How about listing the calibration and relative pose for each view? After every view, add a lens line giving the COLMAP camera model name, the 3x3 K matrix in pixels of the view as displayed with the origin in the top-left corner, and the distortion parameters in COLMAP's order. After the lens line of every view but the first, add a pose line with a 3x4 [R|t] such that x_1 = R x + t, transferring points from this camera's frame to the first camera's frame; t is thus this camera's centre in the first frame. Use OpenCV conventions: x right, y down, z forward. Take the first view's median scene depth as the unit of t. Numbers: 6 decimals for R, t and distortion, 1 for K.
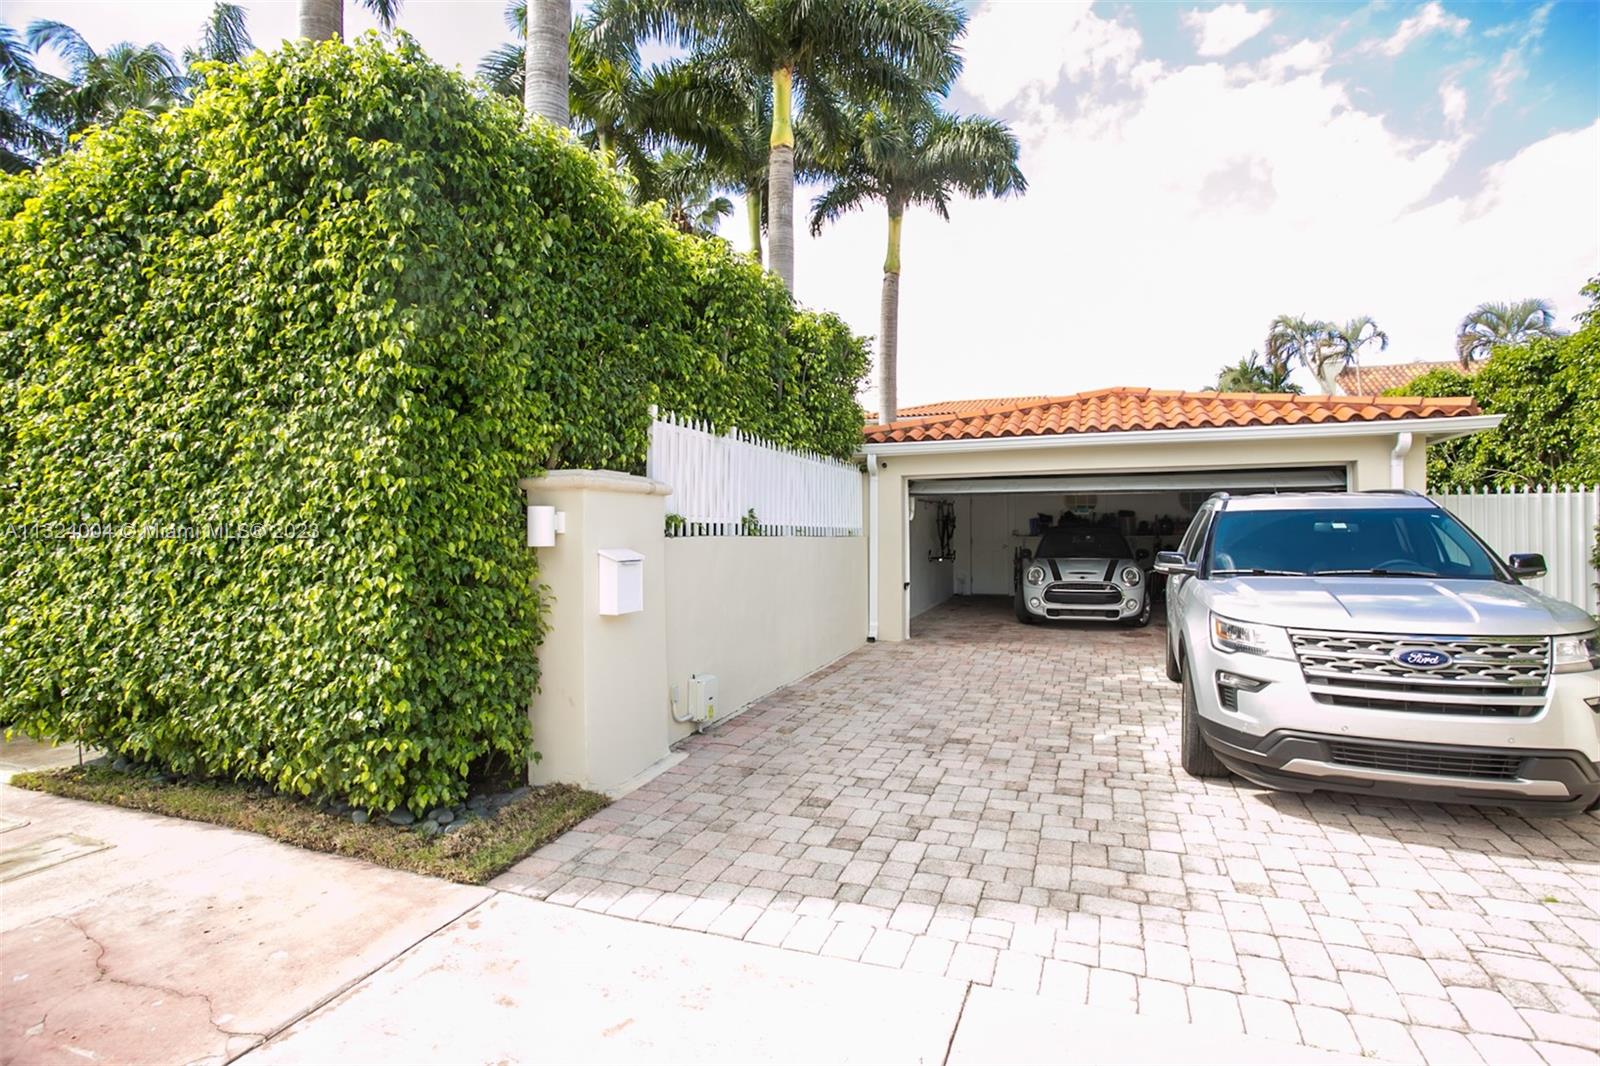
lens RADIAL K [[753.8, 0, 800.0], [0, 753.8, 533.0], [0, 0, 1]] dist [0.002592, 0.000611]
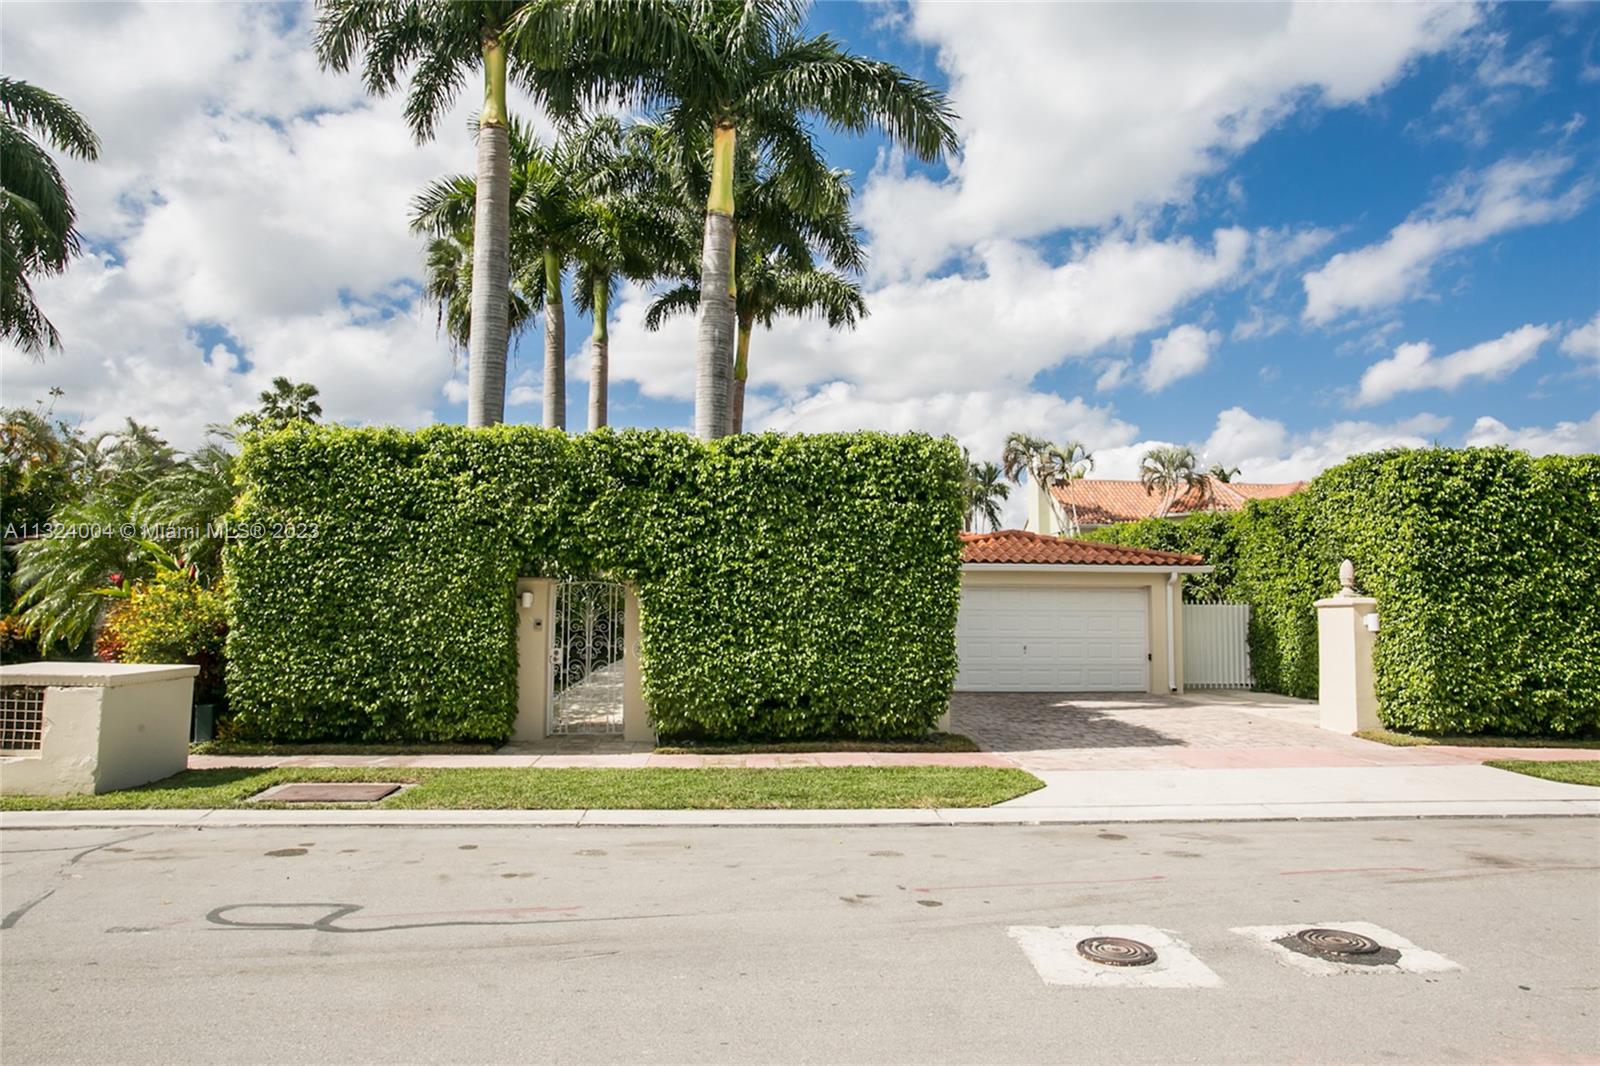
lens RADIAL K [[1059.3, 0, 800.0], [0, 1059.3, 533.0], [0, 0, 1]] dist [-0.001795, -0.000248]
pose [[0.903754, 0.045304, 0.425648, -0.860493], [-0.006414, 0.995705, -0.092358, 0.014004], [-0.428004, 0.080739, 0.900163, -0.723607]]
